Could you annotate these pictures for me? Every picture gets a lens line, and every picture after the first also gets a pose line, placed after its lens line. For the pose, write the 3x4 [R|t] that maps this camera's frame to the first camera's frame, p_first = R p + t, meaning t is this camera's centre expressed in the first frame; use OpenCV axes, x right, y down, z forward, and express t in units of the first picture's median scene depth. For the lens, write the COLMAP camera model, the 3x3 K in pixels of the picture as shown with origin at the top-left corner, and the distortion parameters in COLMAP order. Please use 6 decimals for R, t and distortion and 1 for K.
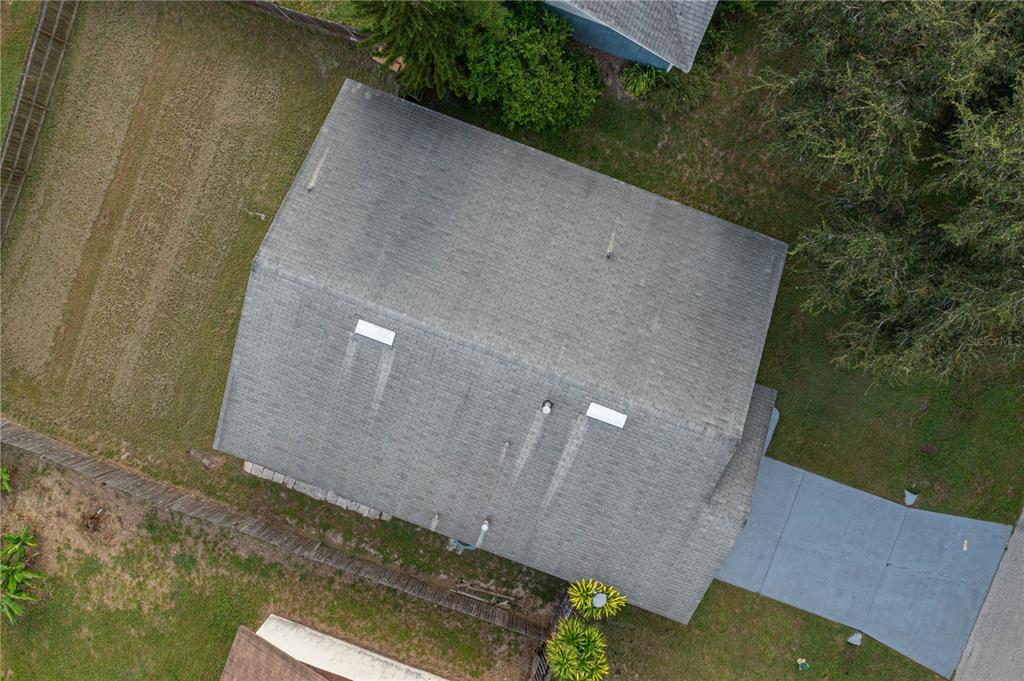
lens RADIAL K [[824.8, 0, 493.5], [0, 824.8, 358.4], [0, 0, 1]] dist [0.038516, 0.004841]
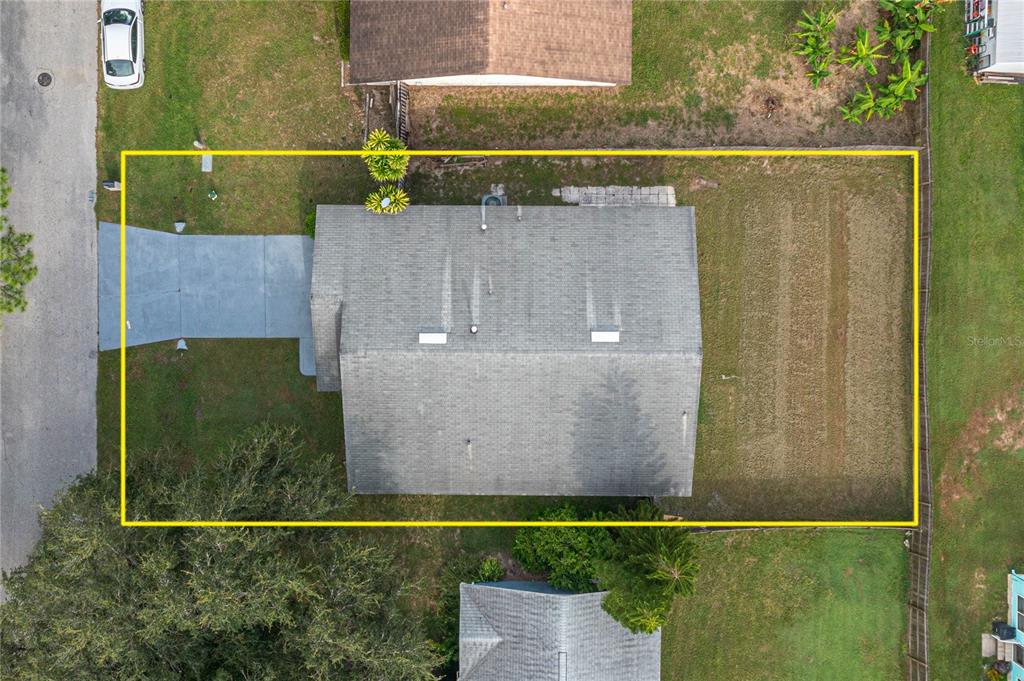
lens RADIAL K [[824.8, 0, 511.4], [0, 824.8, 341.9], [0, 0, 1]] dist [0.038516, 0.004841]
pose [[-0.938247, 0.344916, 0.026948, -0.018516], [-0.345883, -0.936886, -0.051085, 0.062235], [0.007627, -0.057252, 0.998331, -0.294704]]
